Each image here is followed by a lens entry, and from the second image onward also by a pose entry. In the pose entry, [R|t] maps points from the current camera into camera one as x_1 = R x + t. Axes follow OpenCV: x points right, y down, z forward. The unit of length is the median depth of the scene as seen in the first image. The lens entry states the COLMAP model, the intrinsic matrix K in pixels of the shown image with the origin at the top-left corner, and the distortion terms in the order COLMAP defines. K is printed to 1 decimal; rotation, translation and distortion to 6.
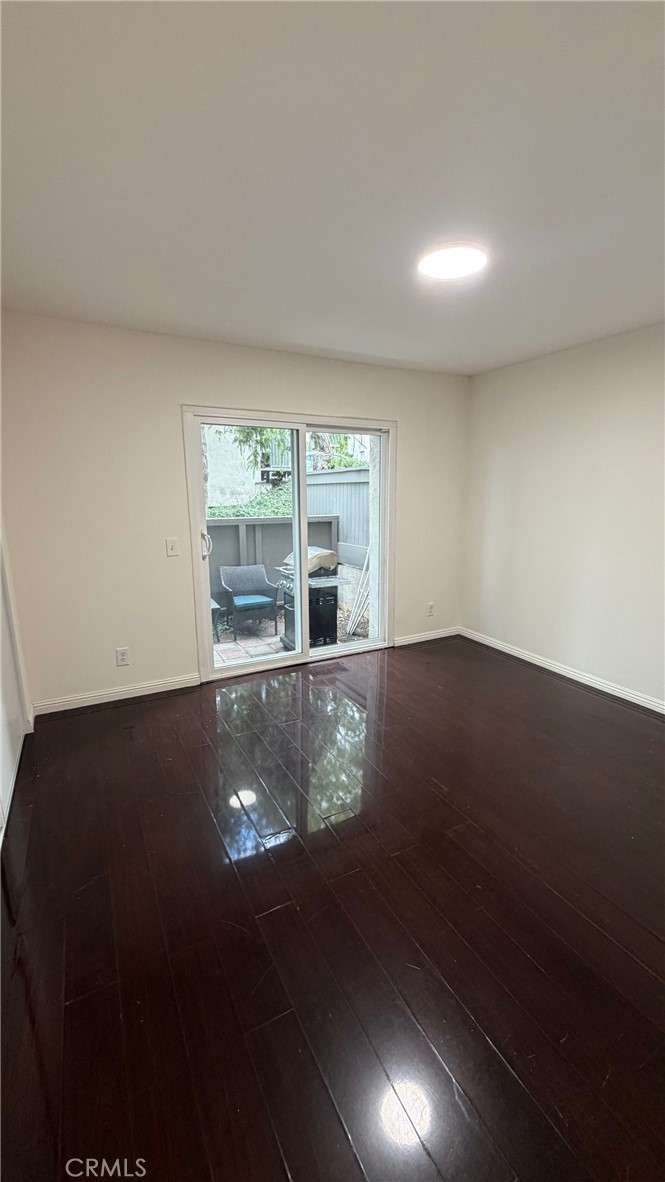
lens RADIAL K [[475.3, 0, 336.9], [0, 475.3, 588.4], [0, 0, 1]] dist [-0.000159, 0.000056]
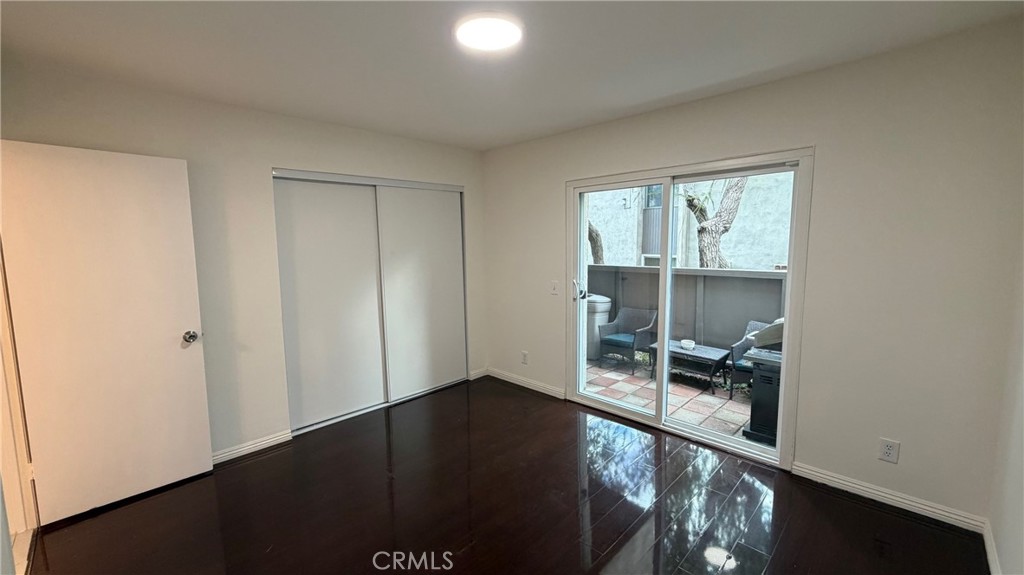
lens RADIAL K [[411.8, 0, 512.0], [0, 411.8, 287.5], [0, 0, 1]] dist [-0.000159, 0.000056]
pose [[0.289086, 0.107520, -0.951246, 0.646109], [-0.182088, 0.981708, 0.055626, -0.117071], [0.939826, 0.157130, 0.303376, 0.487169]]
